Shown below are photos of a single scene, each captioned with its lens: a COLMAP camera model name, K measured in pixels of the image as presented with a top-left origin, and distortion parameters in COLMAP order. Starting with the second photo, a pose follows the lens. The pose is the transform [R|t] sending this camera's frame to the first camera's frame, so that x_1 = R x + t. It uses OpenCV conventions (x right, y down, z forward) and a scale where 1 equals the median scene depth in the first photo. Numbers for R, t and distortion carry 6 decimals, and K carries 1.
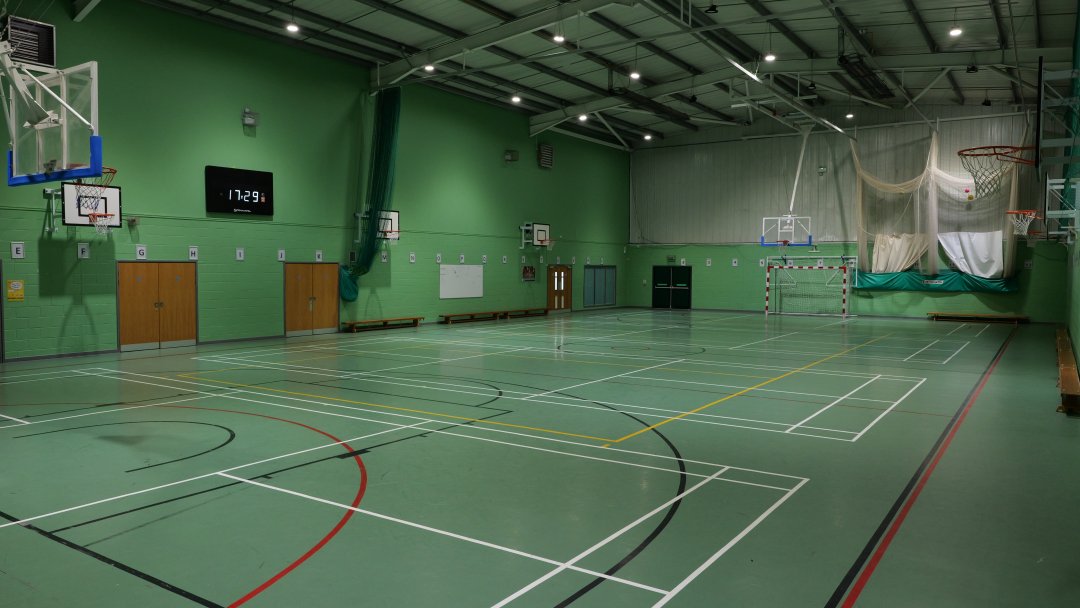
lens RADIAL K [[753.9, 0, 540.0], [0, 753.9, 304.0], [0, 0, 1]] dist [0.002780, 0.003802]
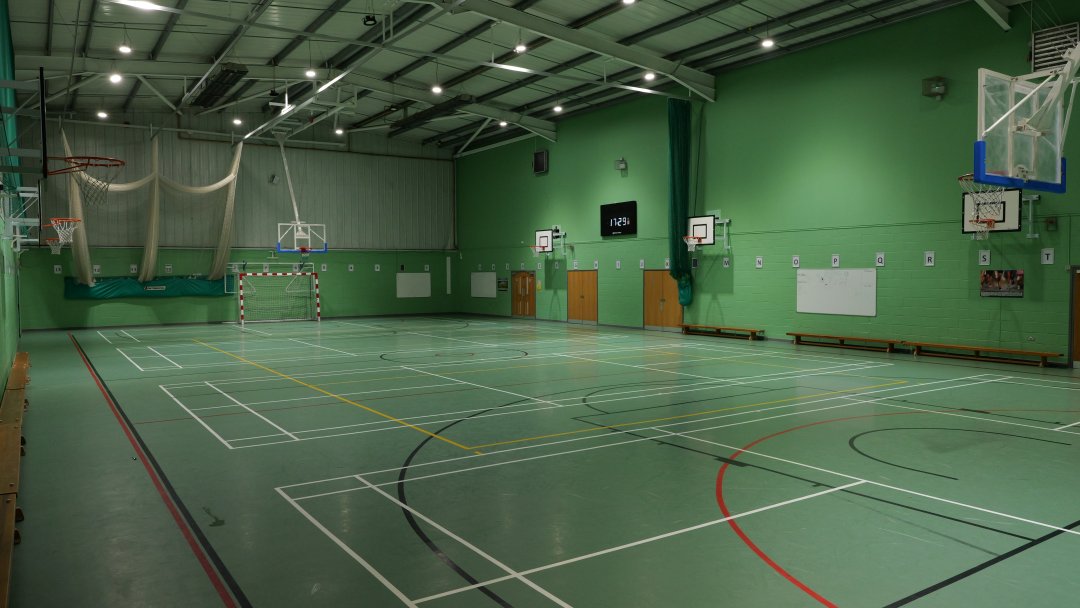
lens RADIAL K [[763.8, 0, 540.6], [0, 763.8, 292.4], [0, 0, 1]] dist [-0.003598, -0.001584]
pose [[-0.377591, 0.021098, -0.925732, 0.825036], [-0.042703, 0.998280, 0.040170, -0.056320], [0.924987, 0.054700, -0.376040, 1.212223]]
